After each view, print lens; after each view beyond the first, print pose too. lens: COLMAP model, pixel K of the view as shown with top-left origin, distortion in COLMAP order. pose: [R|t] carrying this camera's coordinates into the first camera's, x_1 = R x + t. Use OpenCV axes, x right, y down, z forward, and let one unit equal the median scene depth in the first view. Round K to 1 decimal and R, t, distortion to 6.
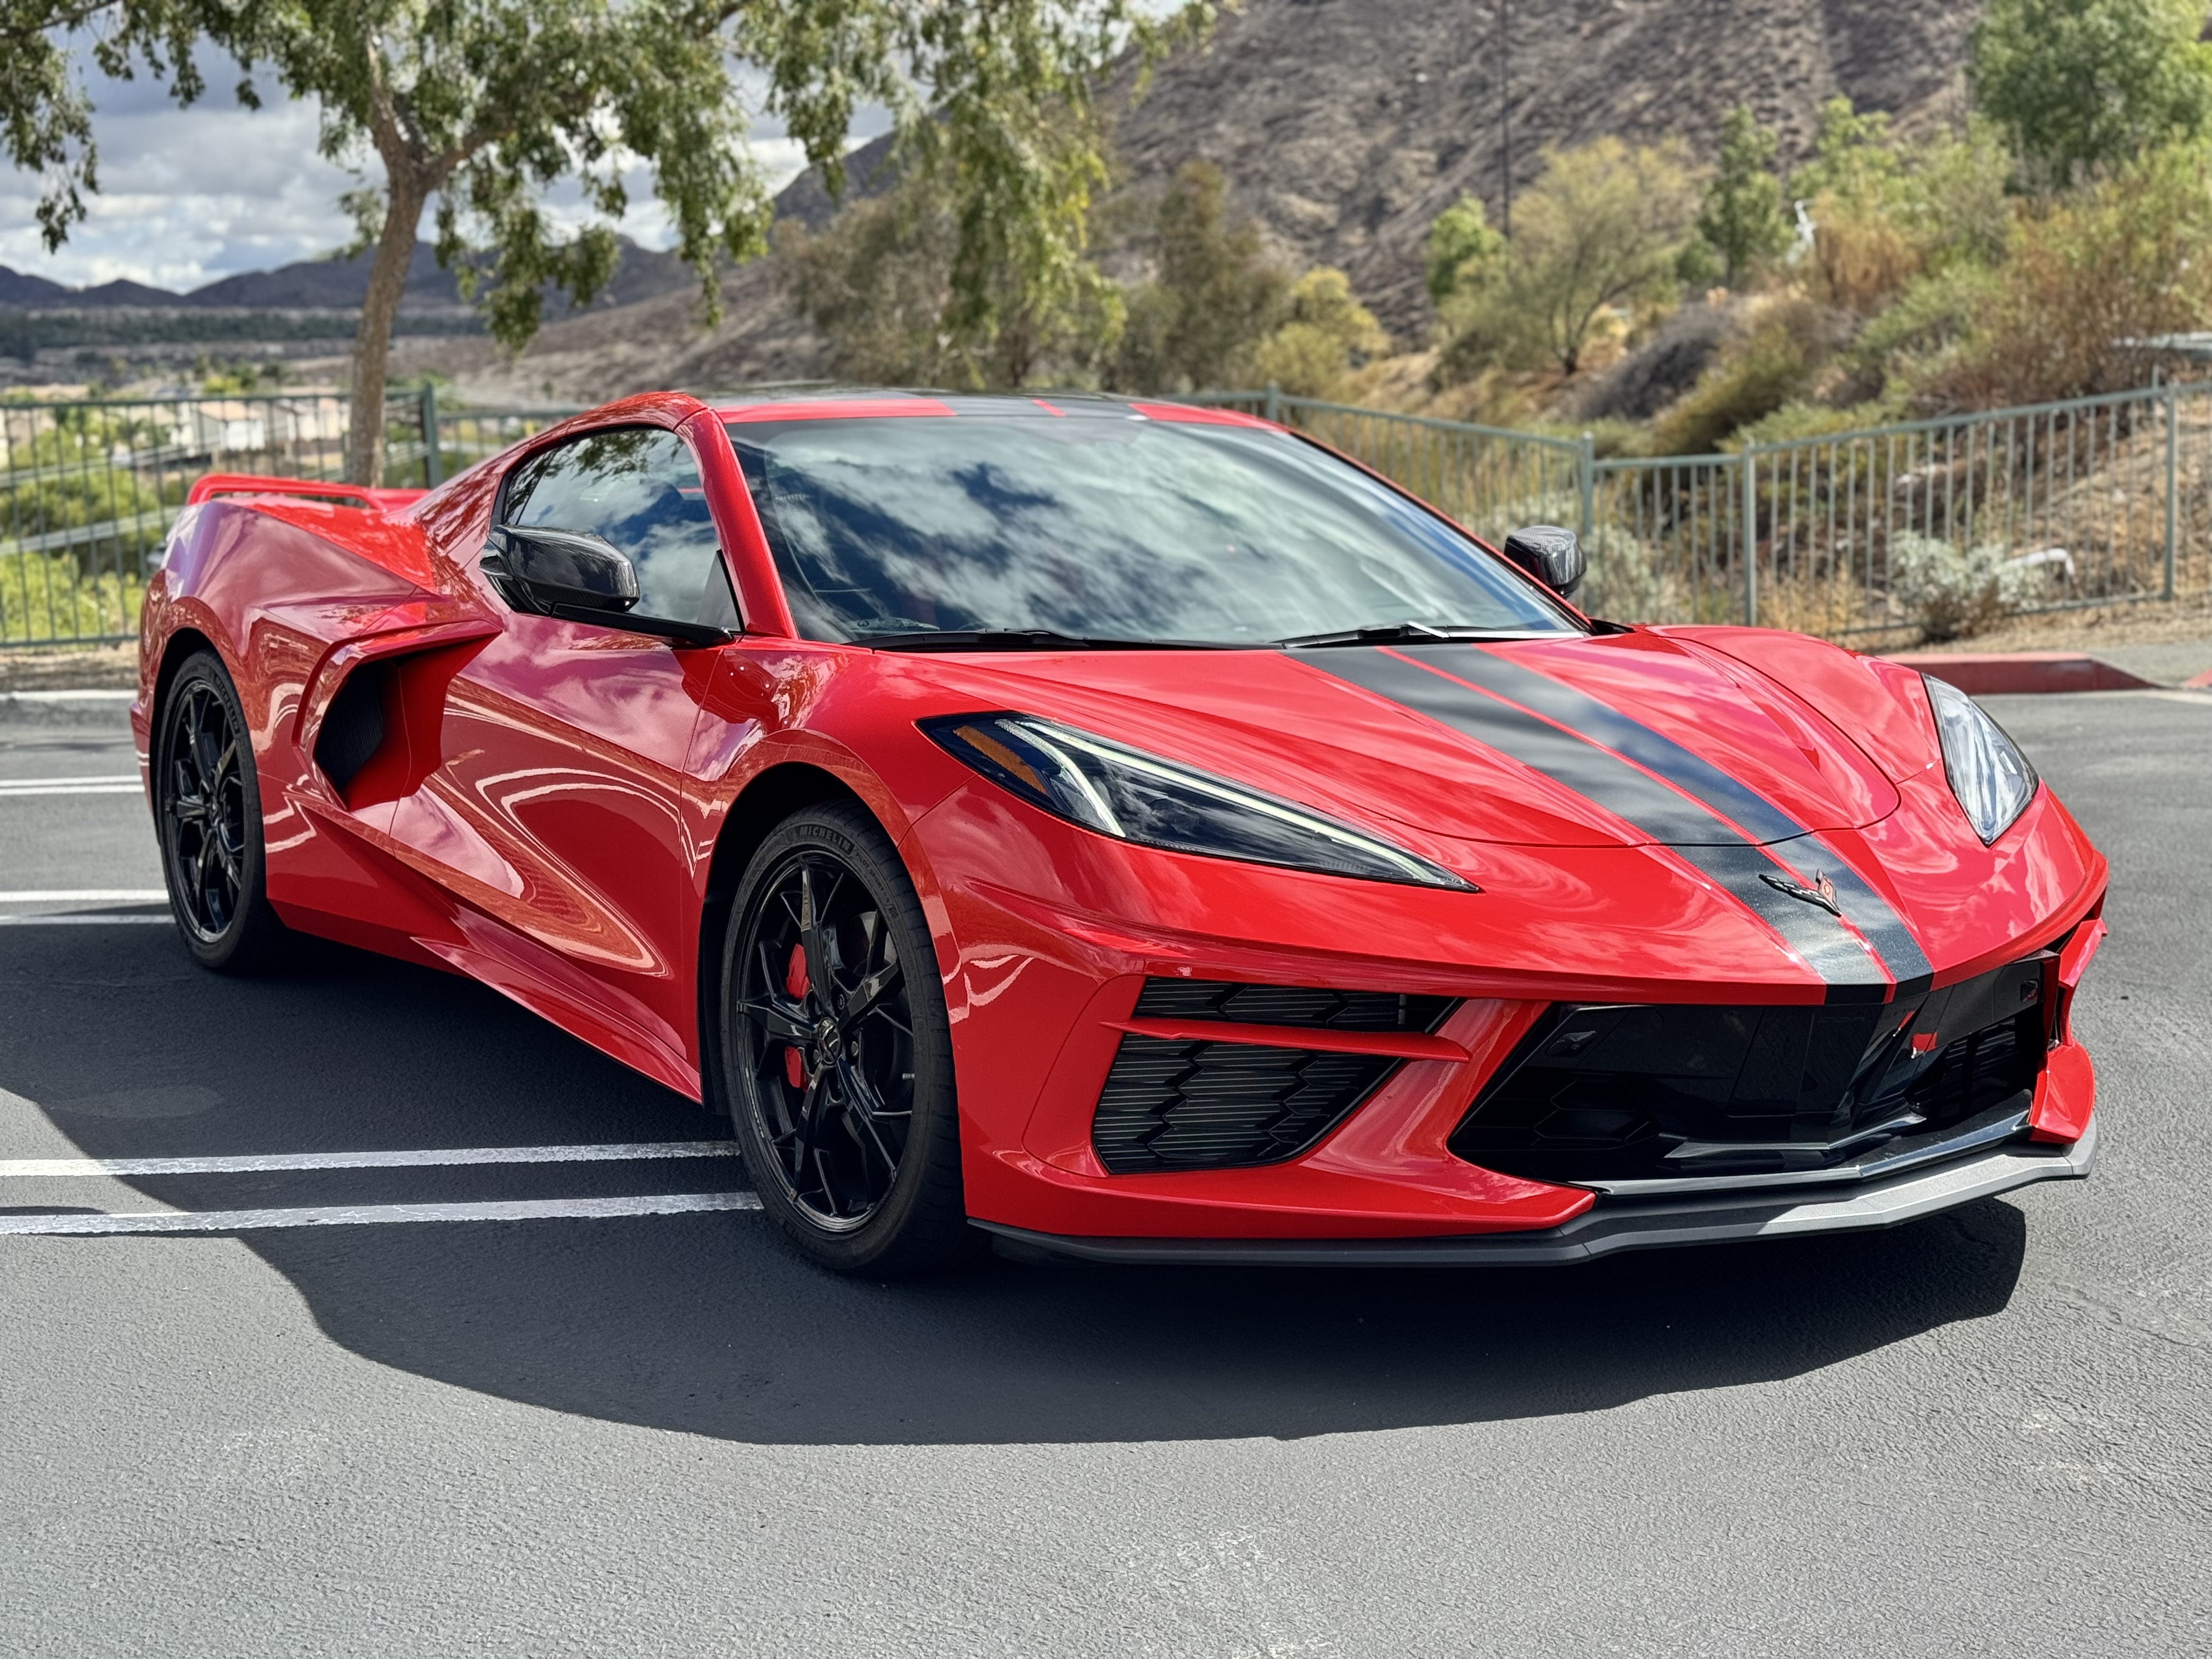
lens RADIAL K [[3037.5, 0, 1104.4], [0, 3037.5, 826.0], [0, 0, 1]] dist [0.135475, 0.000000]
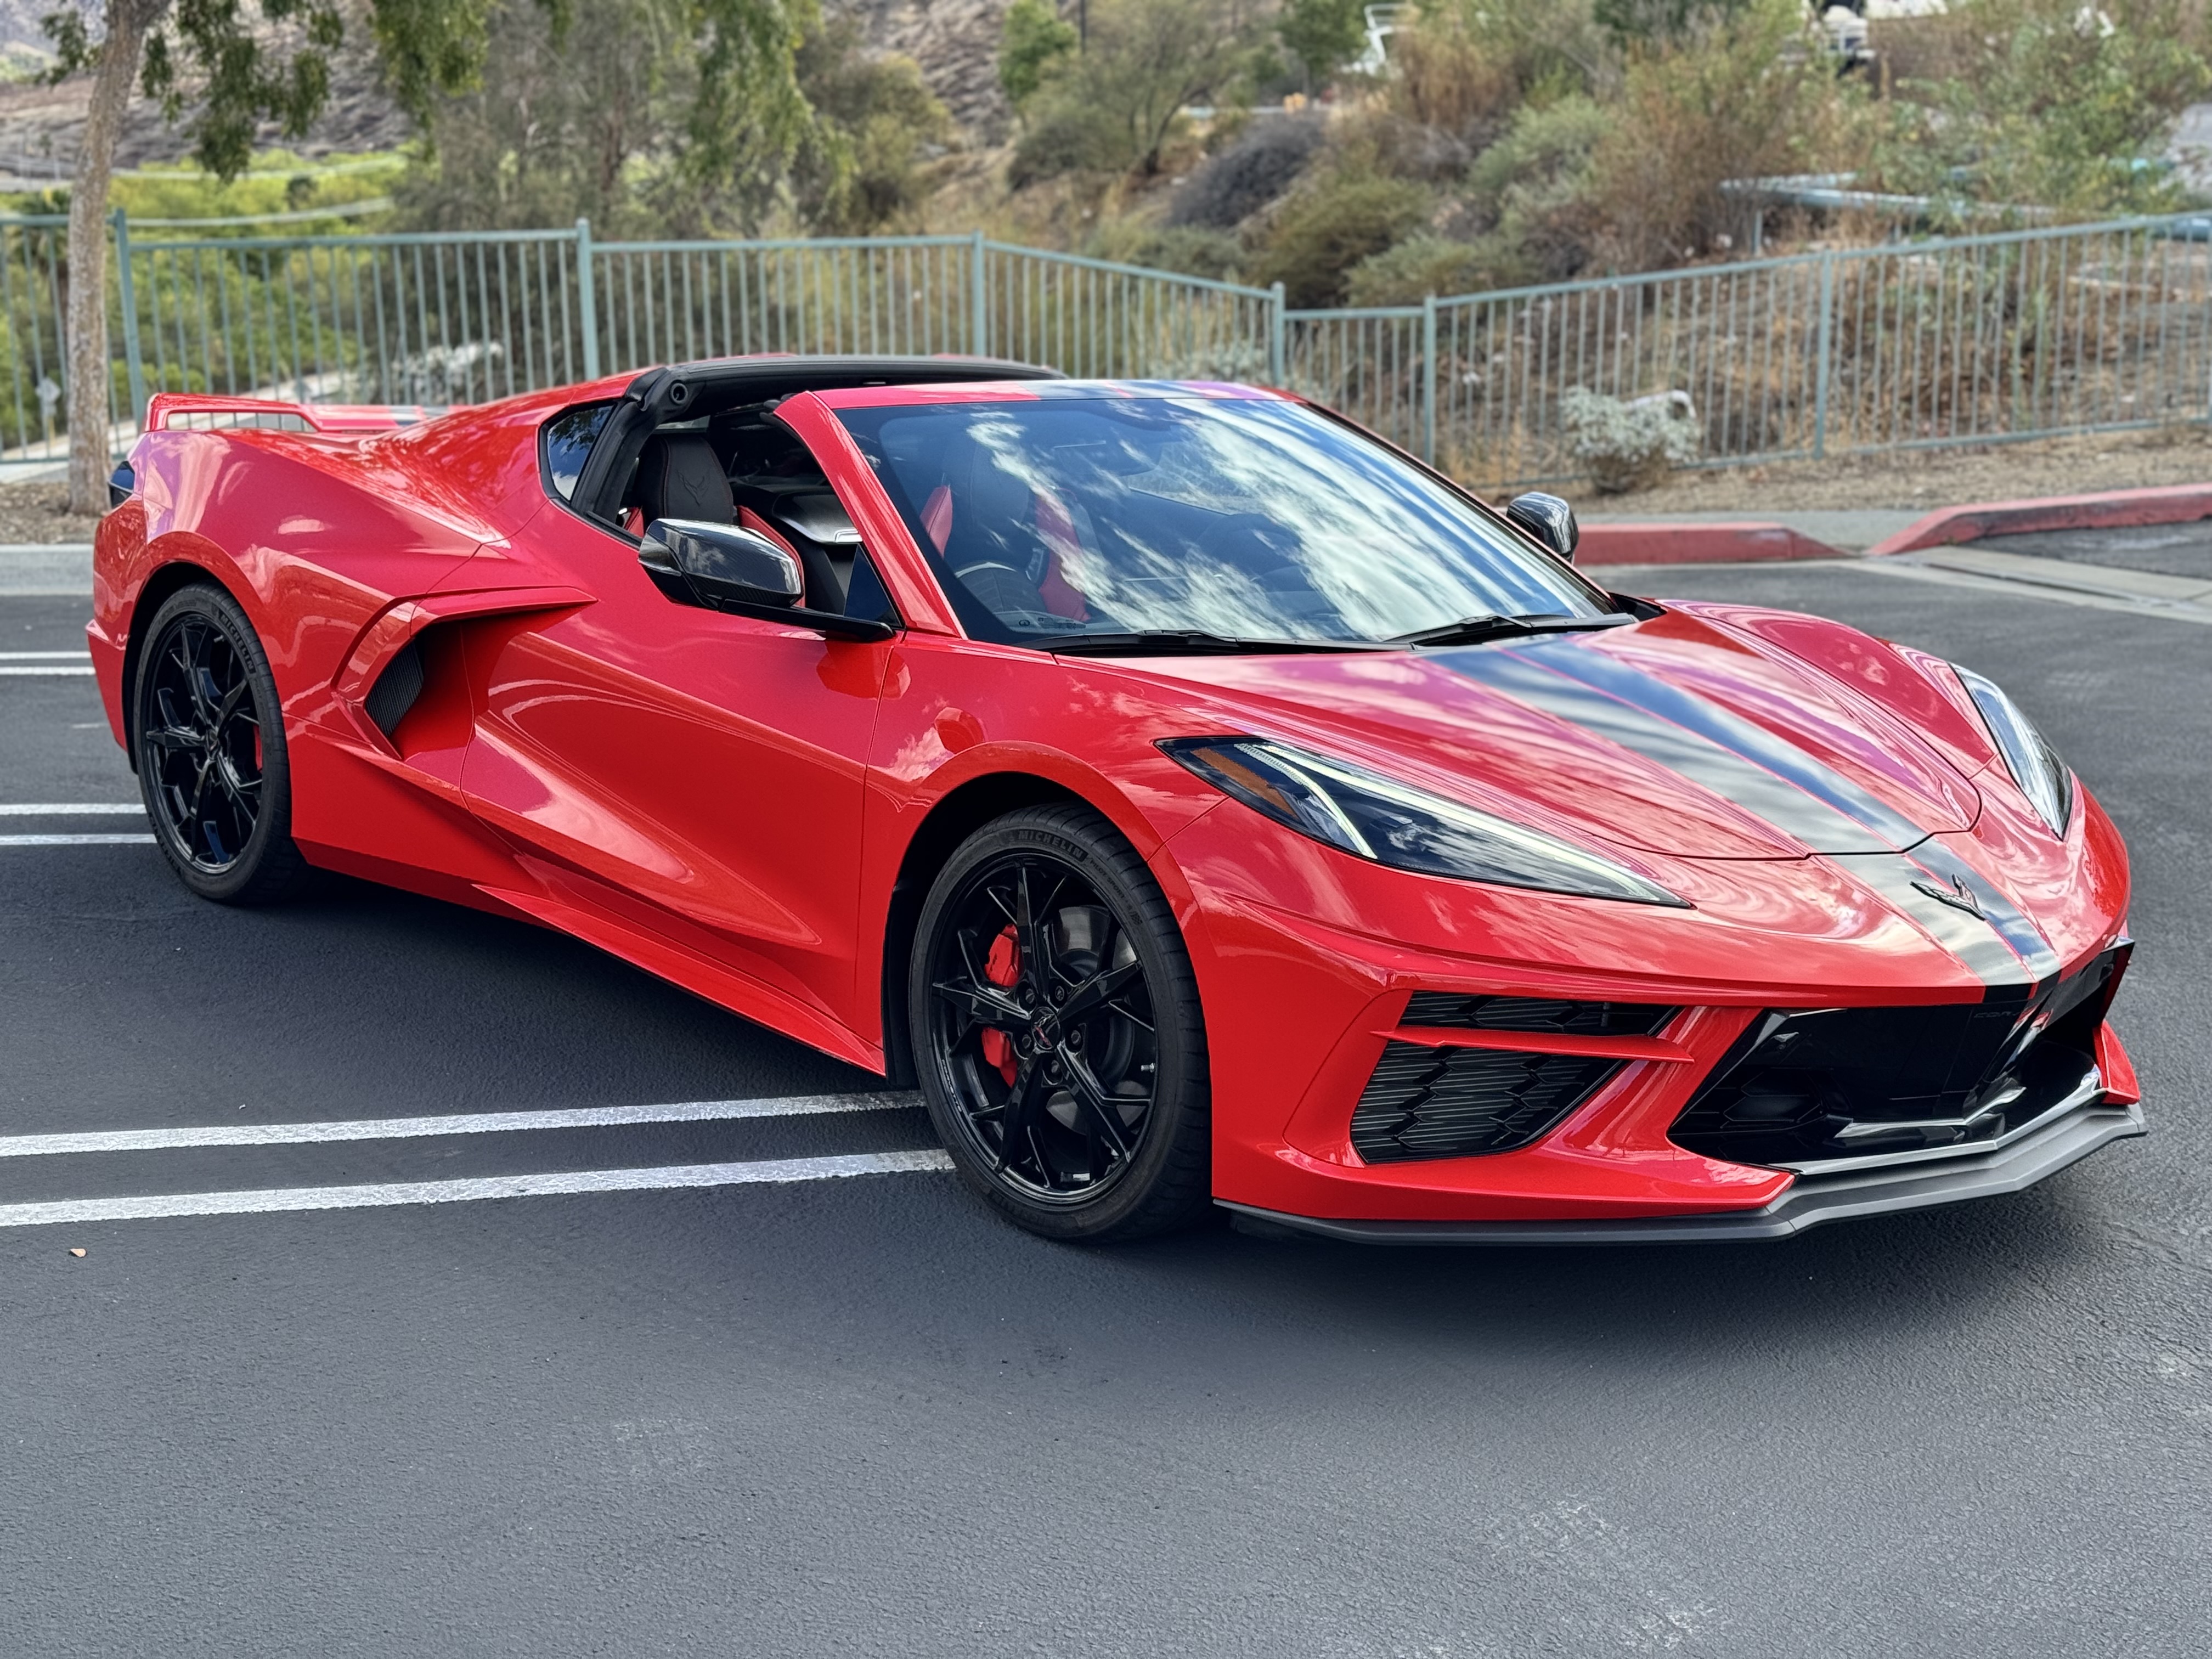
lens RADIAL K [[3037.5, 0, 1096.9], [0, 3037.5, 834.3], [0, 0, 1]] dist [0.135475, 0.000000]
pose [[0.990967, -0.003681, 0.134056, -0.140042], [-0.005315, 0.997760, 0.066687, -0.045267], [-0.134001, -0.066797, 0.988727, -0.042824]]
